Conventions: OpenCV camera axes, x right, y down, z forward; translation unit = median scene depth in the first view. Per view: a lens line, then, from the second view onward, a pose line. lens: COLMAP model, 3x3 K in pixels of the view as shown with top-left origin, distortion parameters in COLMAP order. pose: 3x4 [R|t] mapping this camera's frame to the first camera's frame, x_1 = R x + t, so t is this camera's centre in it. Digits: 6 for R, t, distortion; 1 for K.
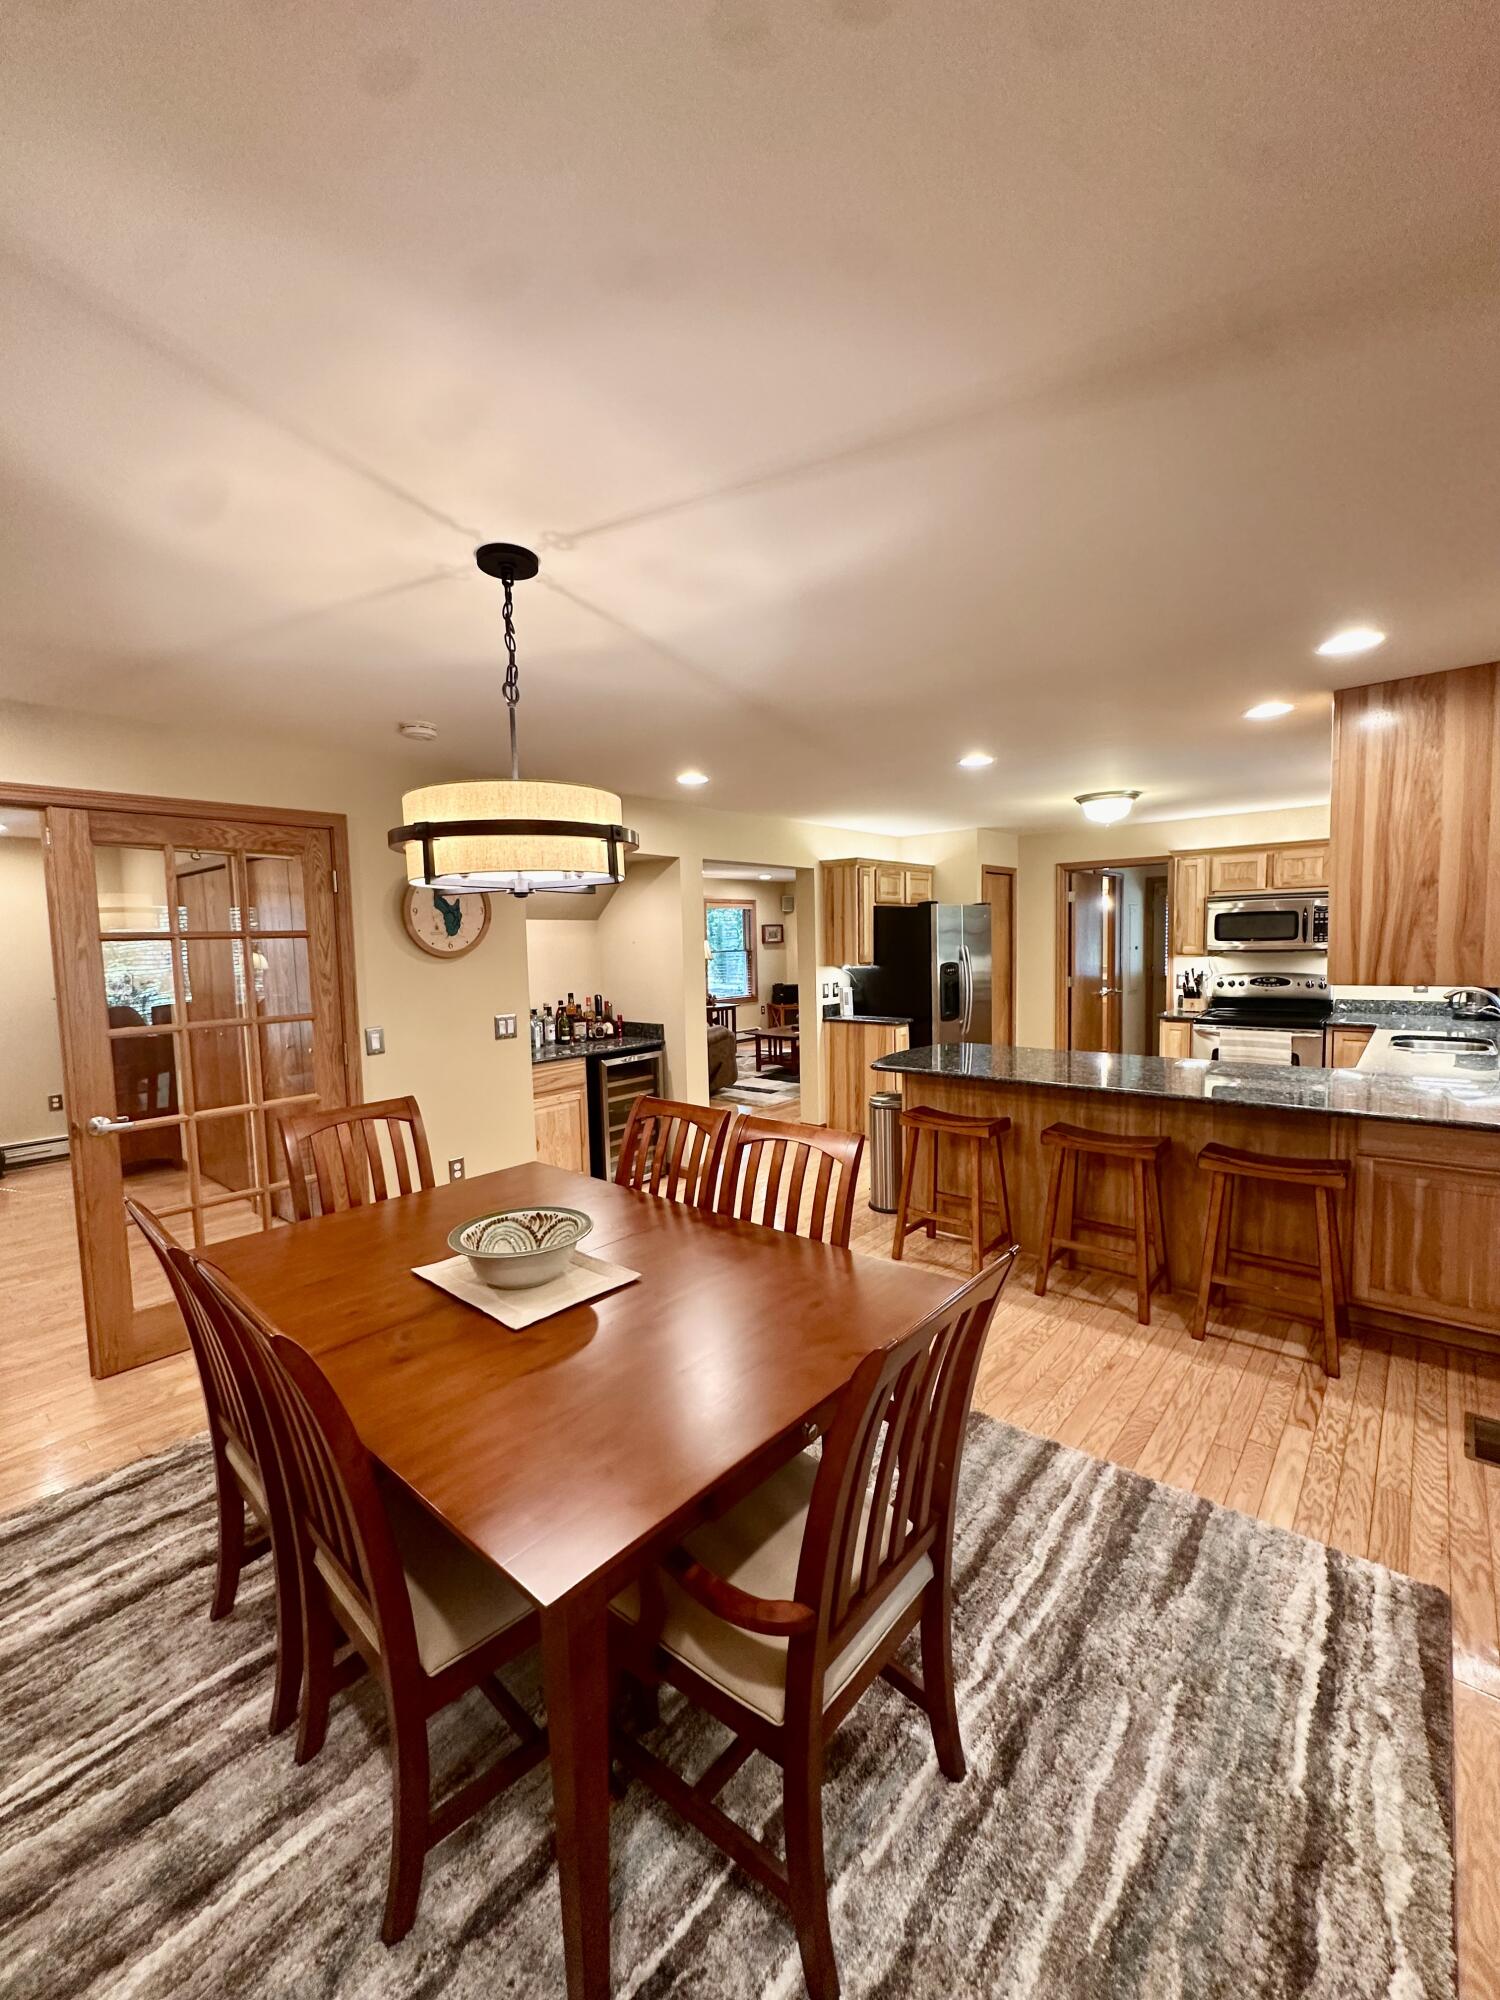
lens RADIAL K [[799.7, 0, 752.3], [0, 799.7, 996.8], [0, 0, 1]] dist [-0.003515, 0.000363]
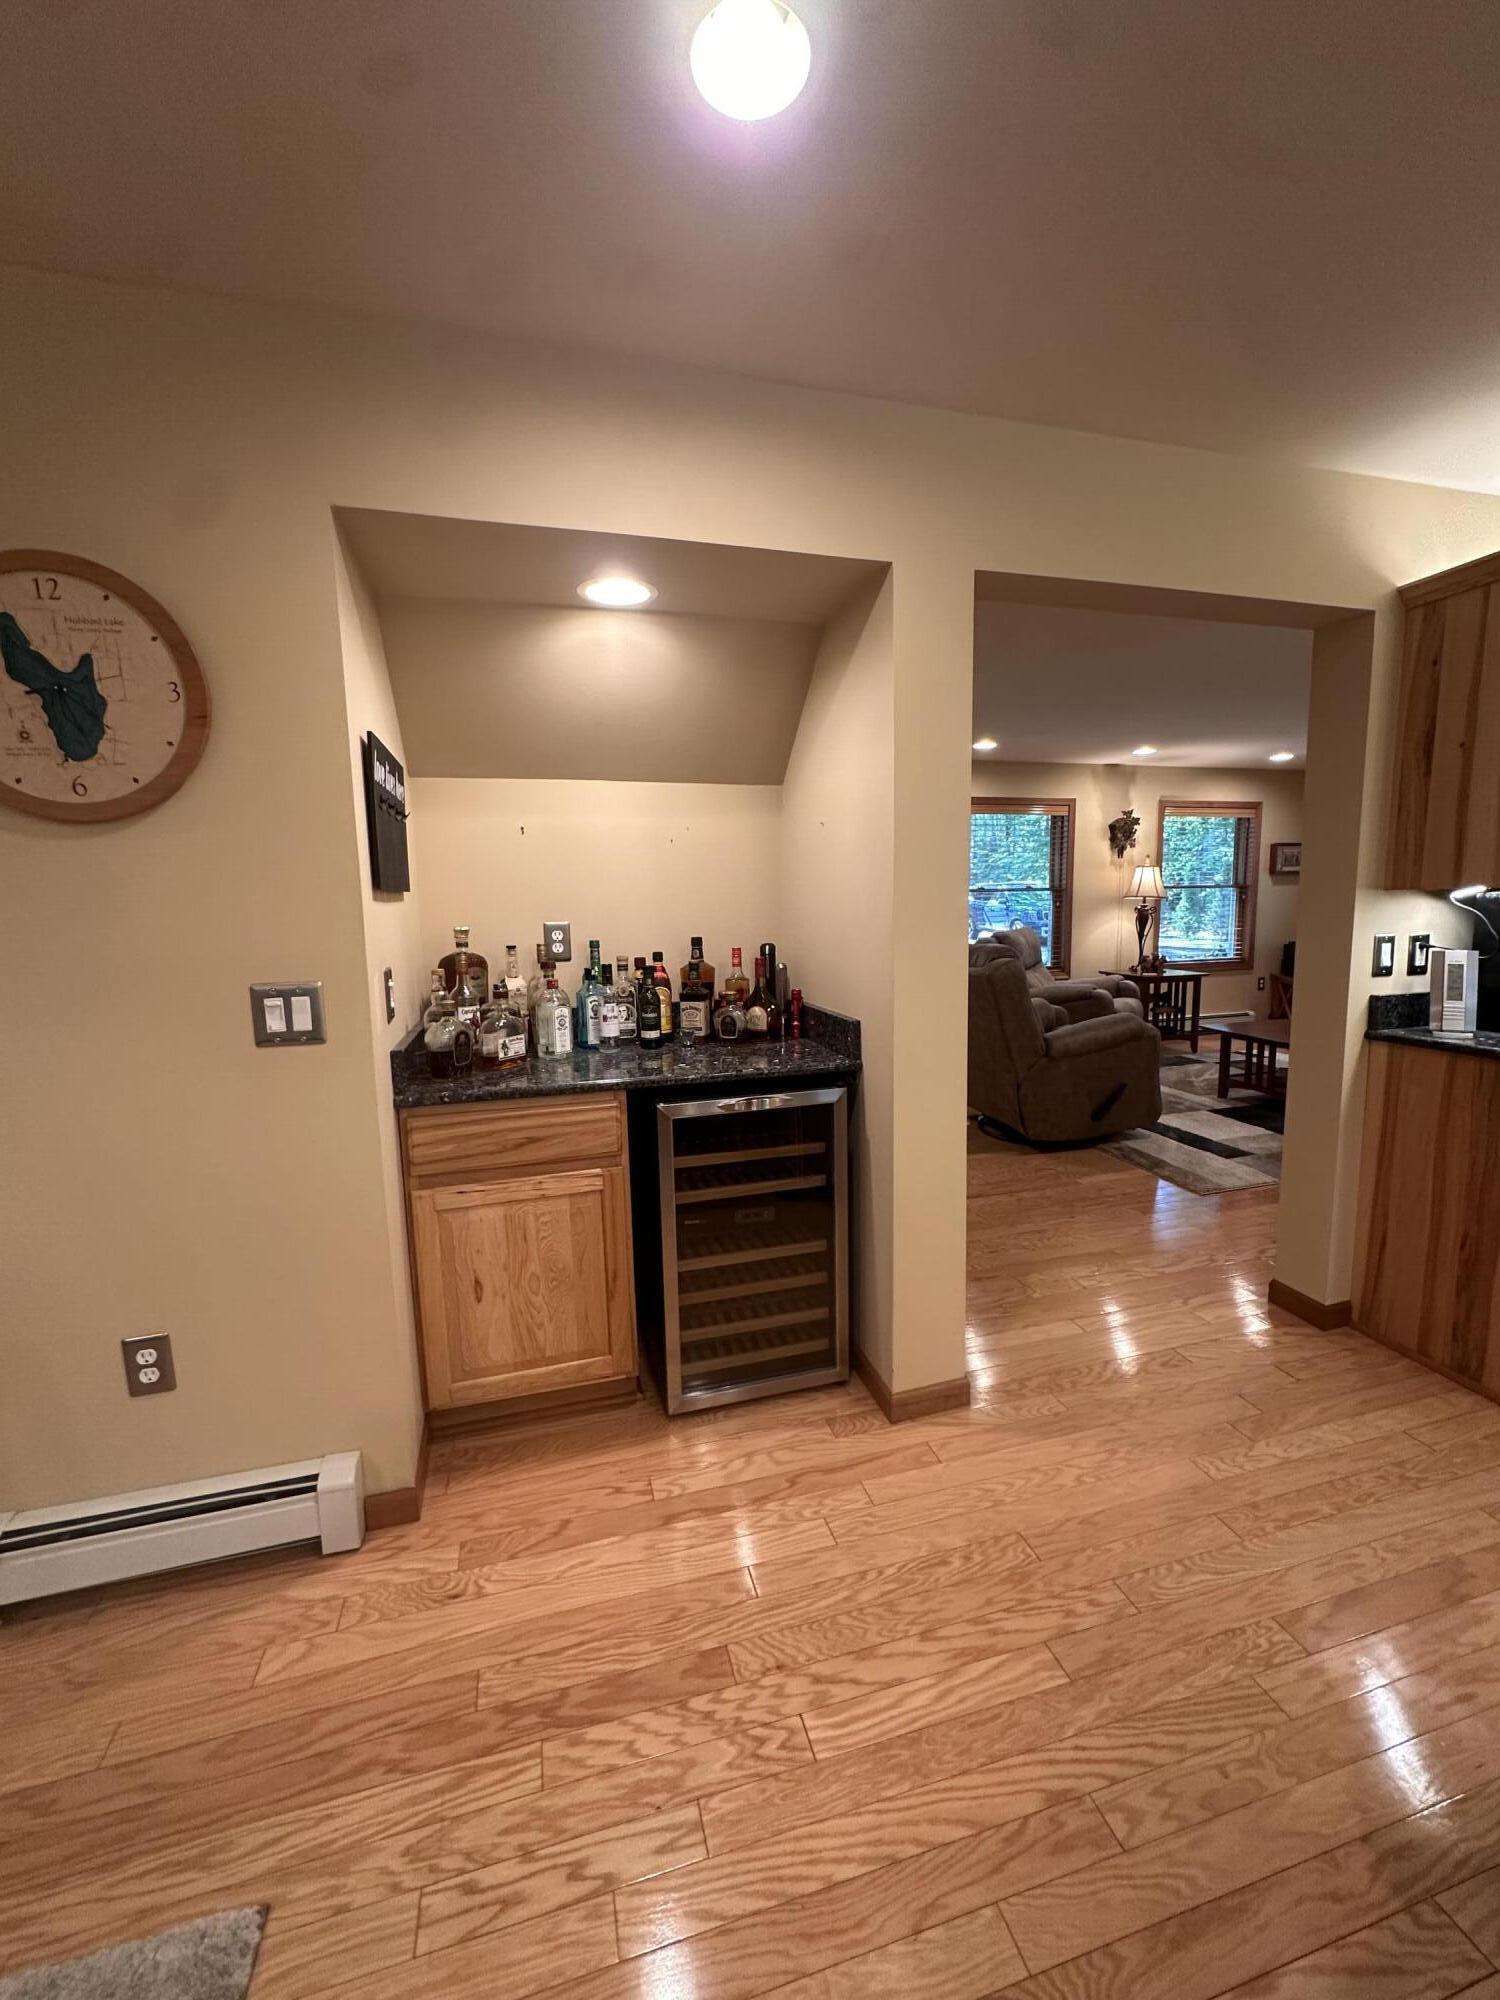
lens RADIAL K [[799.7, 0, 751.6], [0, 799.7, 997.2], [0, 0, 1]] dist [-0.003515, 0.000363]
pose [[0.829917, 0.073694, -0.552999, 0.057067], [-0.040181, 0.996559, 0.072501, -0.004405], [0.556438, -0.037949, 0.830022, 0.553858]]
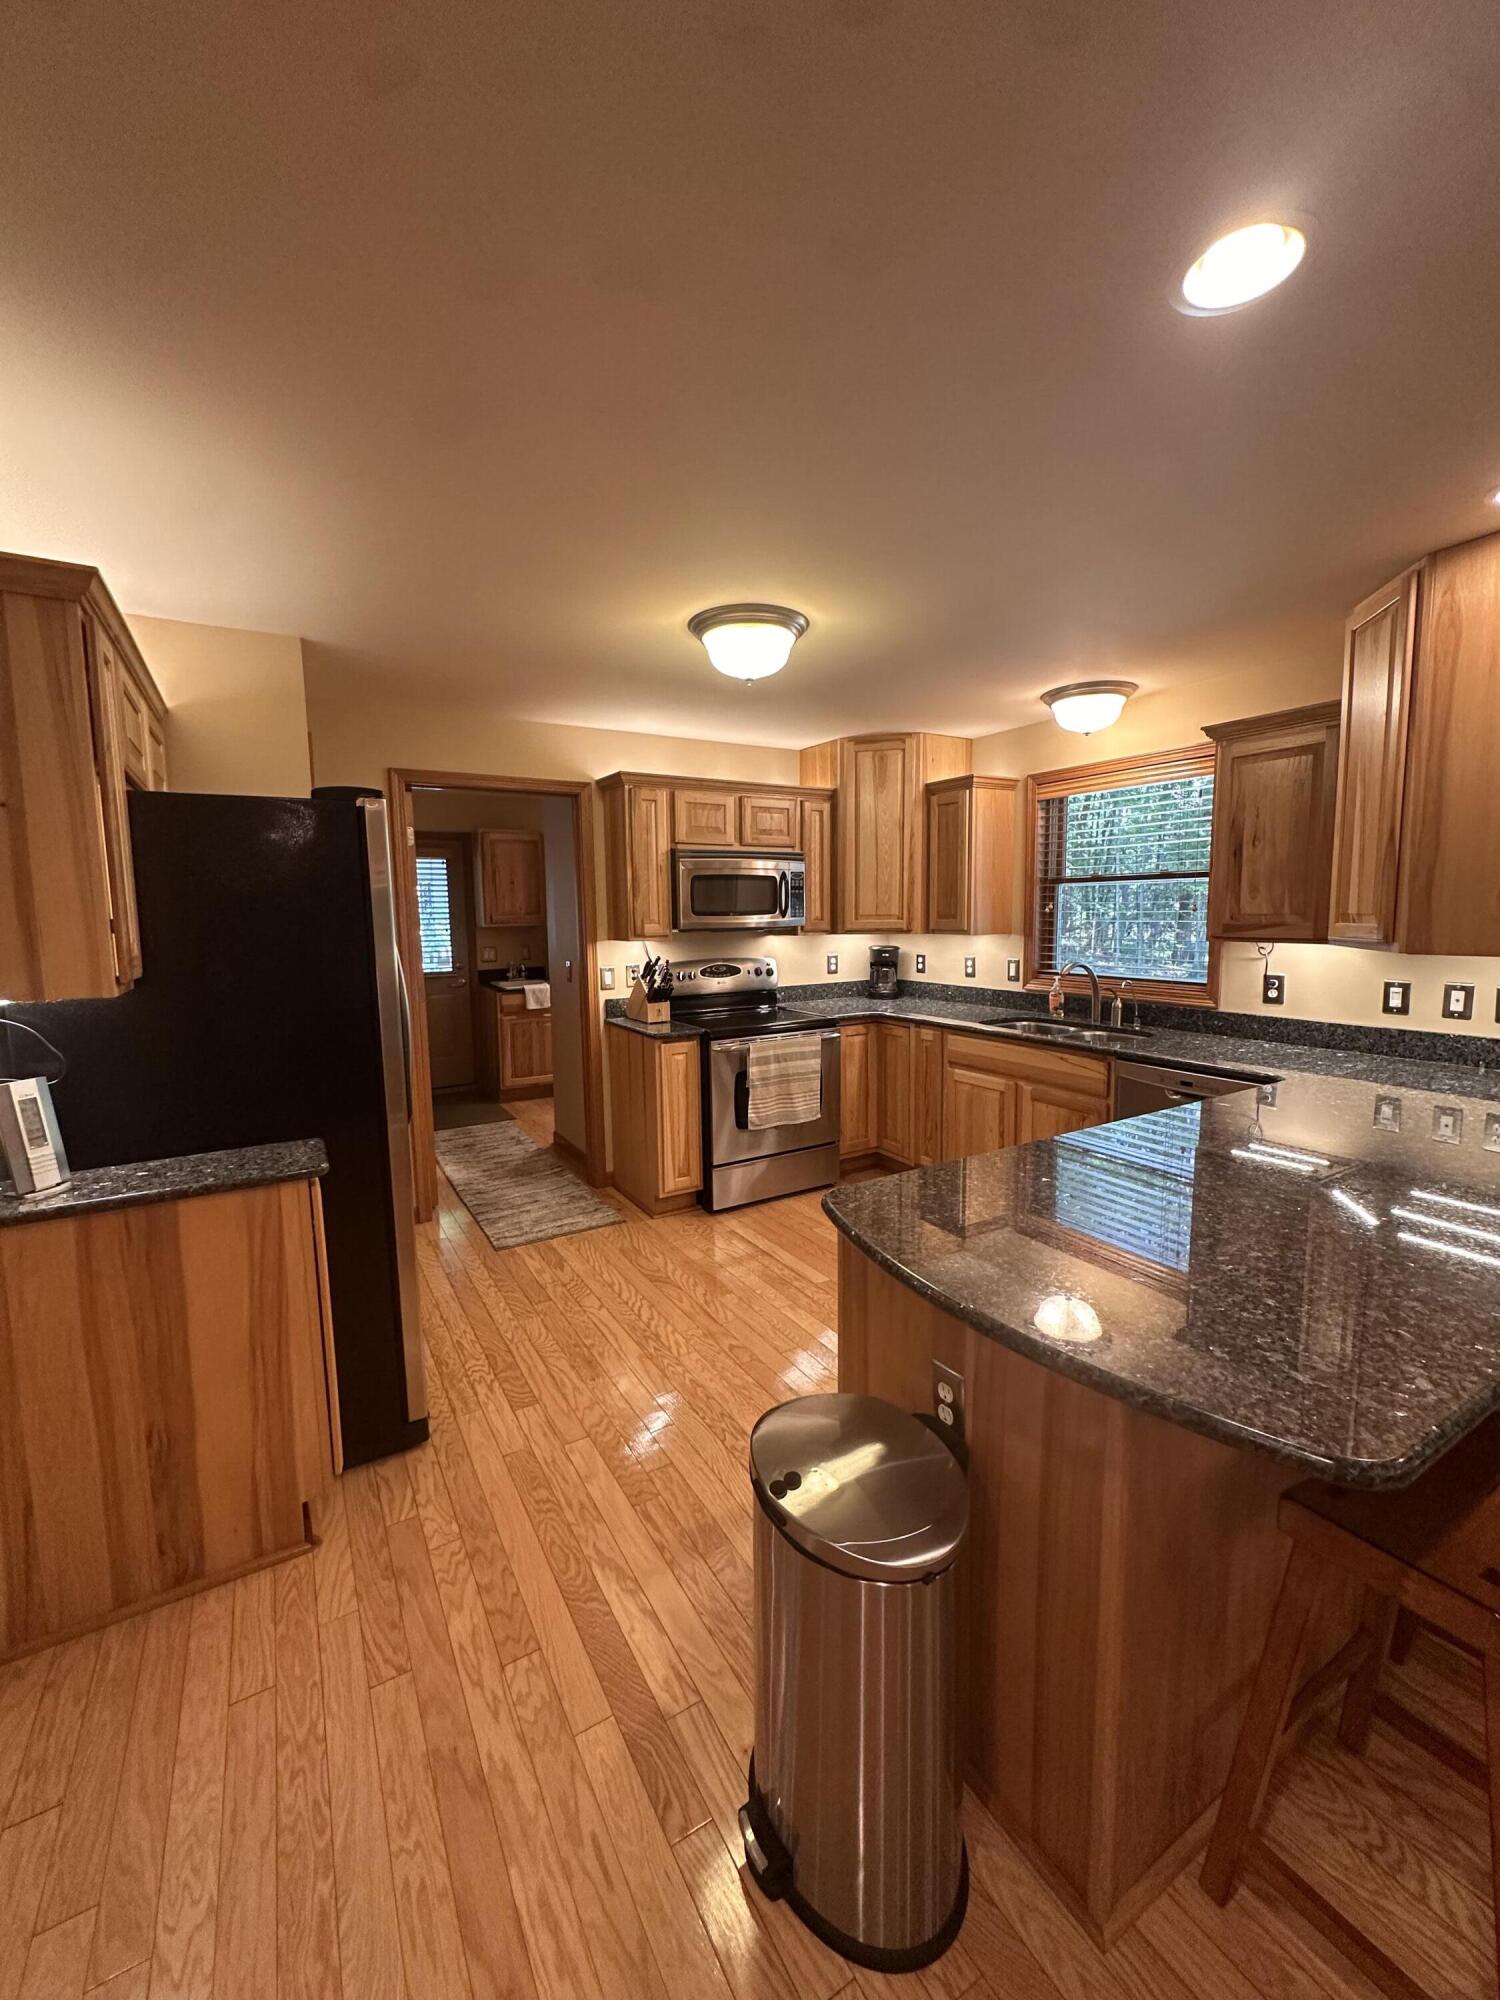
lens RADIAL K [[799.7, 0, 753.7], [0, 799.7, 999.5], [0, 0, 1]] dist [-0.003515, 0.000363]
pose [[0.317702, -0.086523, 0.944235, -0.053569], [0.078043, 0.994835, 0.064901, -0.038153], [-0.944973, 0.053072, 0.322813, 0.718640]]
